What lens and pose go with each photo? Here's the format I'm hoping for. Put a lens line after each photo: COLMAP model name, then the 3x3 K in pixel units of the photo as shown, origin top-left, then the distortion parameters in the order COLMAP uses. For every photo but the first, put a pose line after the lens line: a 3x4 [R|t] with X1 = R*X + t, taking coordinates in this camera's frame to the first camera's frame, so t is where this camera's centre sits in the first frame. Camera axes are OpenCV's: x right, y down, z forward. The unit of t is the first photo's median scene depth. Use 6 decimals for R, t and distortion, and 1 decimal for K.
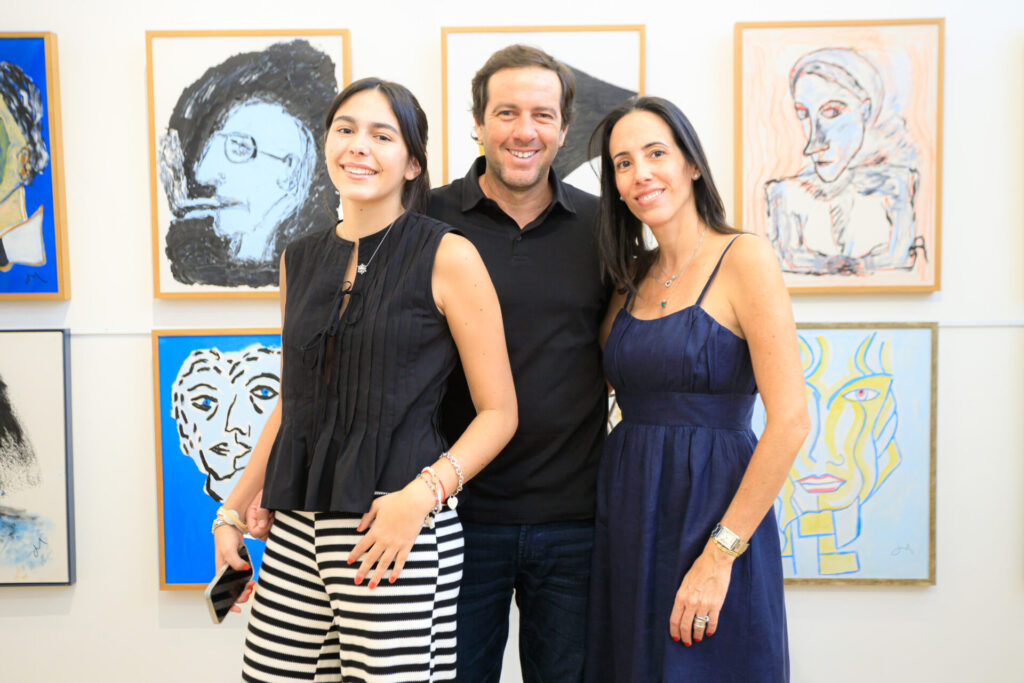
lens RADIAL K [[1147.1, 0, 515.4], [0, 1147.1, 343.4], [0, 0, 1]] dist [0.025920, 0.000000]
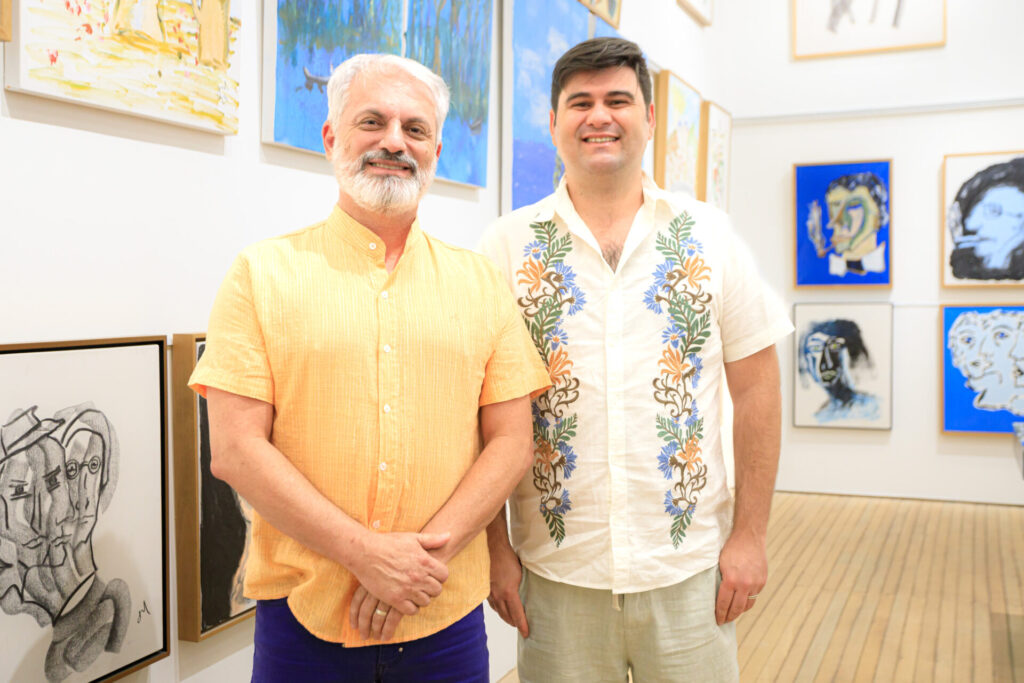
lens RADIAL K [[1147.1, 0, 501.9], [0, 1147.1, 347.6], [0, 0, 1]] dist [0.025920, 0.000000]
pose [[0.923636, 0.018048, -0.382846, -0.253539], [-0.014272, 0.999817, 0.012700, 0.050957], [0.383005, -0.006266, 0.923725, -1.140176]]
